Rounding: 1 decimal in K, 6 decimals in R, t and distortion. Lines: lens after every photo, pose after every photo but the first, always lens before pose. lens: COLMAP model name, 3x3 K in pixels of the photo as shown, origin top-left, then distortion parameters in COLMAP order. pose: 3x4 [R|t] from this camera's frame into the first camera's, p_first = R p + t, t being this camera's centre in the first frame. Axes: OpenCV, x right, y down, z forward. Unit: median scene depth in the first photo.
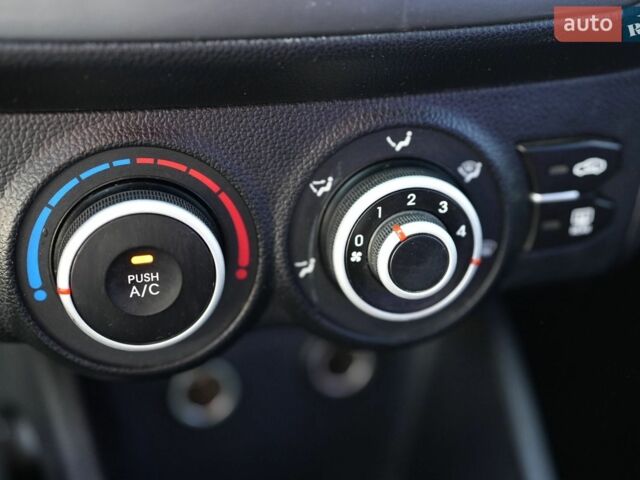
lens RADIAL K [[945.3, 0, 320.0], [0, 945.3, 240.0], [0, 0, 1]] dist [0.063546, 0.082477]
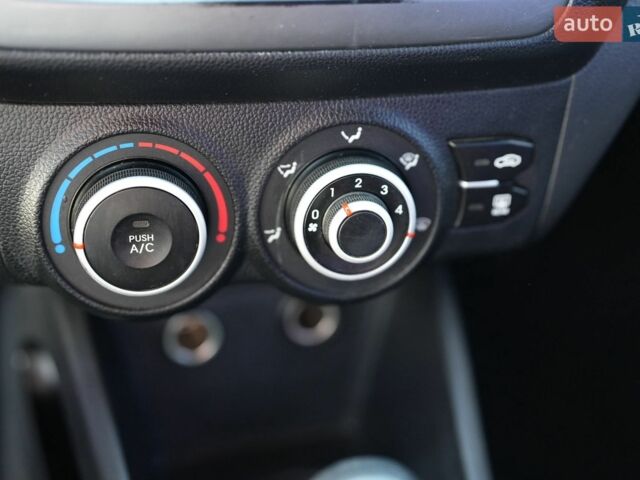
lens RADIAL K [[965.1, 0, 320.0], [0, 965.1, 240.0], [0, 0, 1]] dist [0.004550, -0.035201]
pose [[0.999246, 0.036100, -0.014290, 0.067199], [-0.035587, 0.998765, 0.034673, -0.010150], [0.015524, -0.034138, 0.999297, -0.269199]]
